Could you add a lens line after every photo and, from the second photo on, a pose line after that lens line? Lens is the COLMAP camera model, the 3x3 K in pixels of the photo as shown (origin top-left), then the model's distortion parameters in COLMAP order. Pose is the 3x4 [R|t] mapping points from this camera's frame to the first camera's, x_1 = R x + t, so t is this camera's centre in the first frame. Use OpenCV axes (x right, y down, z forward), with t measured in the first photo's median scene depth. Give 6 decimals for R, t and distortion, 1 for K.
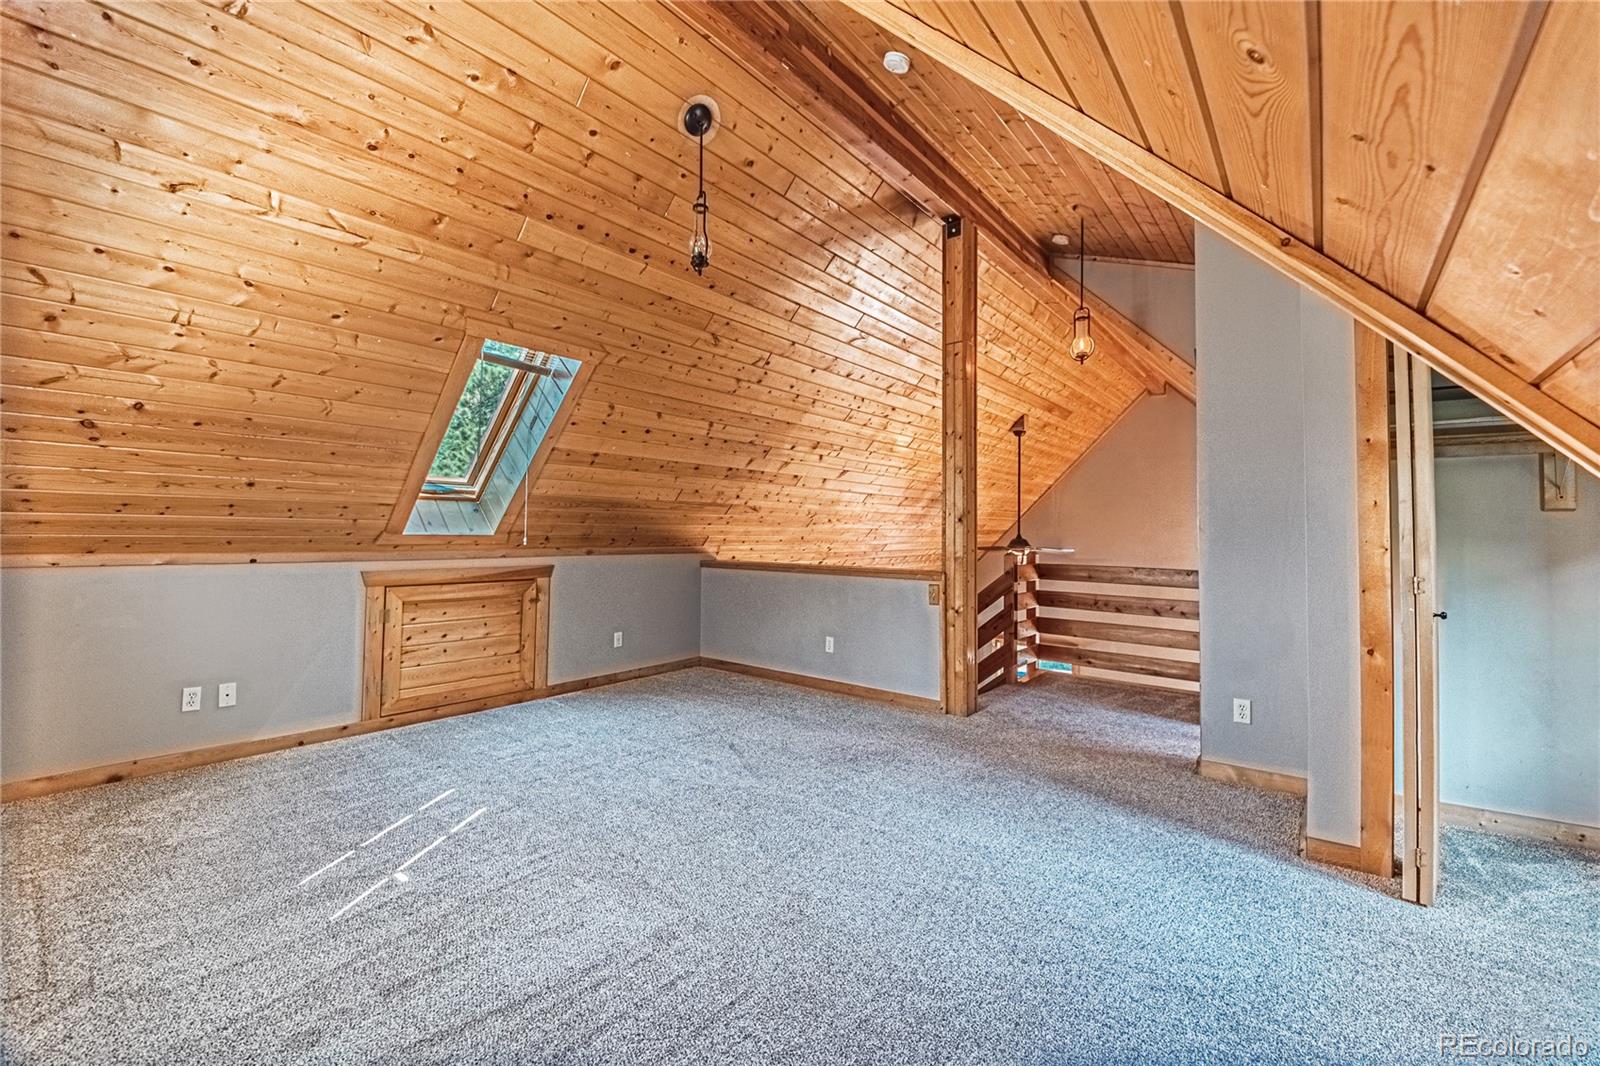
lens RADIAL K [[670.1, 0, 800.4], [0, 670.1, 543.4], [0, 0, 1]] dist [-0.000272, -0.000227]
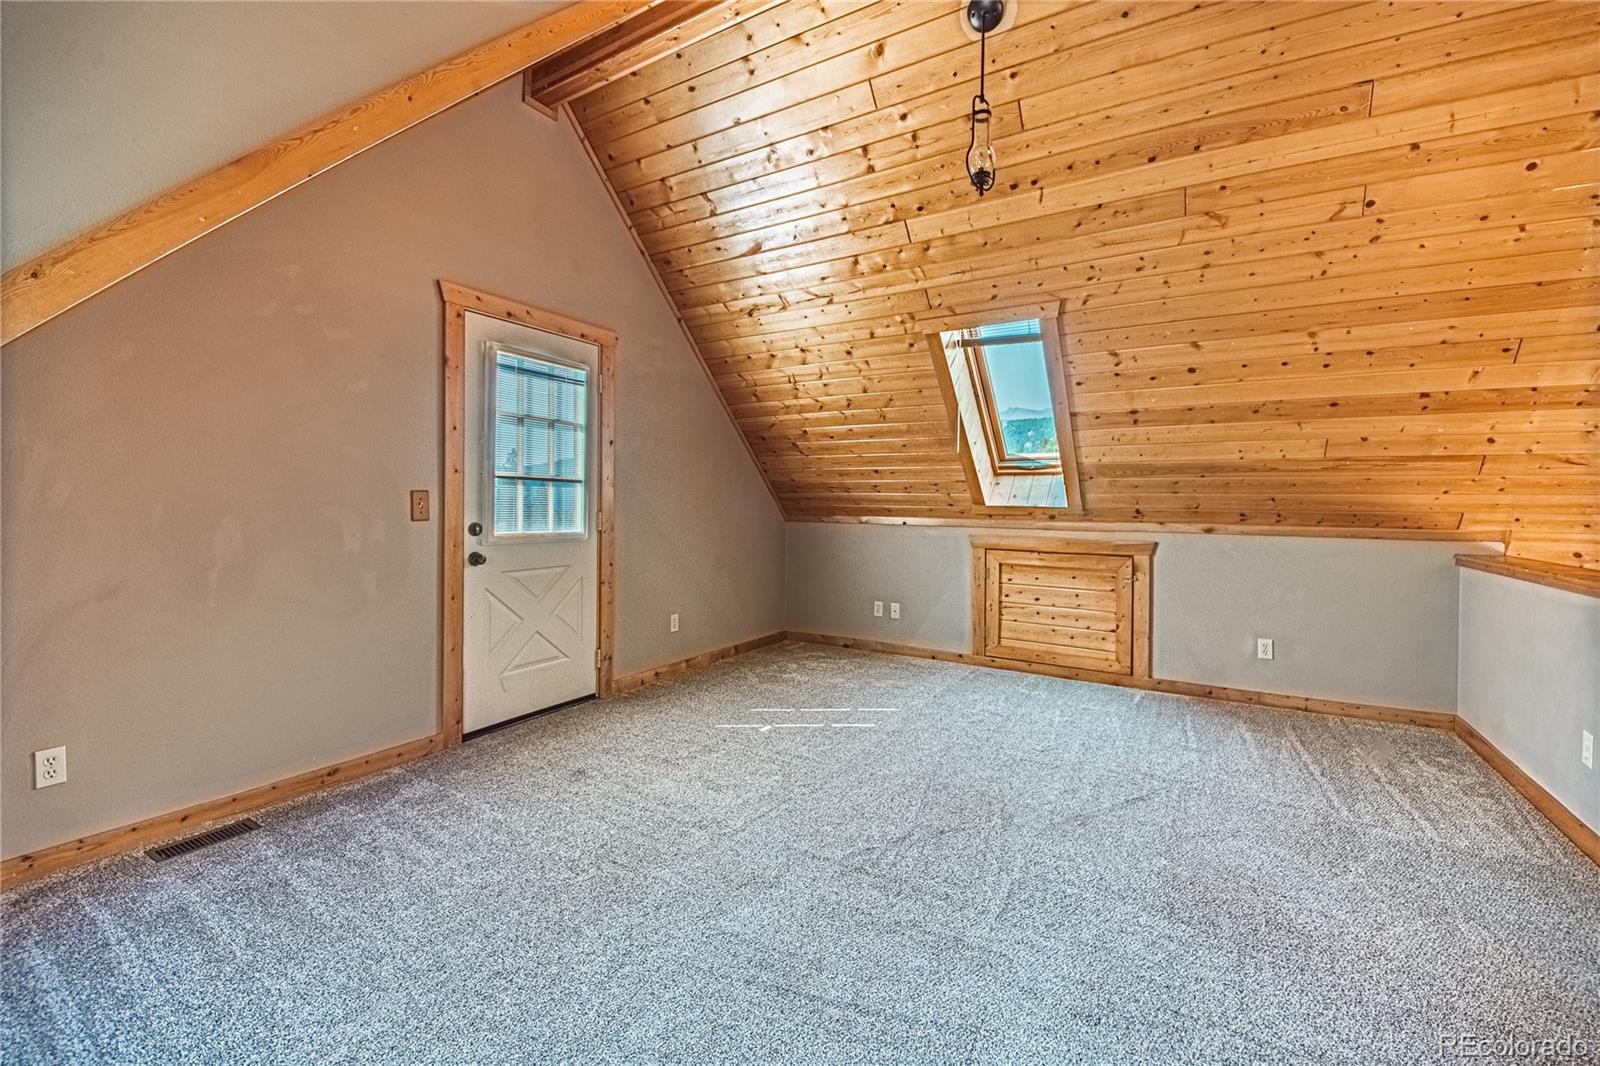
lens RADIAL K [[656.0, 0, 800.0], [0, 656.0, 533.0], [0, 0, 1]] dist [0.022507, -0.017604]
pose [[0.132684, 0.038371, -0.990415, 0.517510], [-0.024852, 0.999065, 0.035377, 0.002205], [0.990847, 0.019920, 0.133513, 0.519253]]
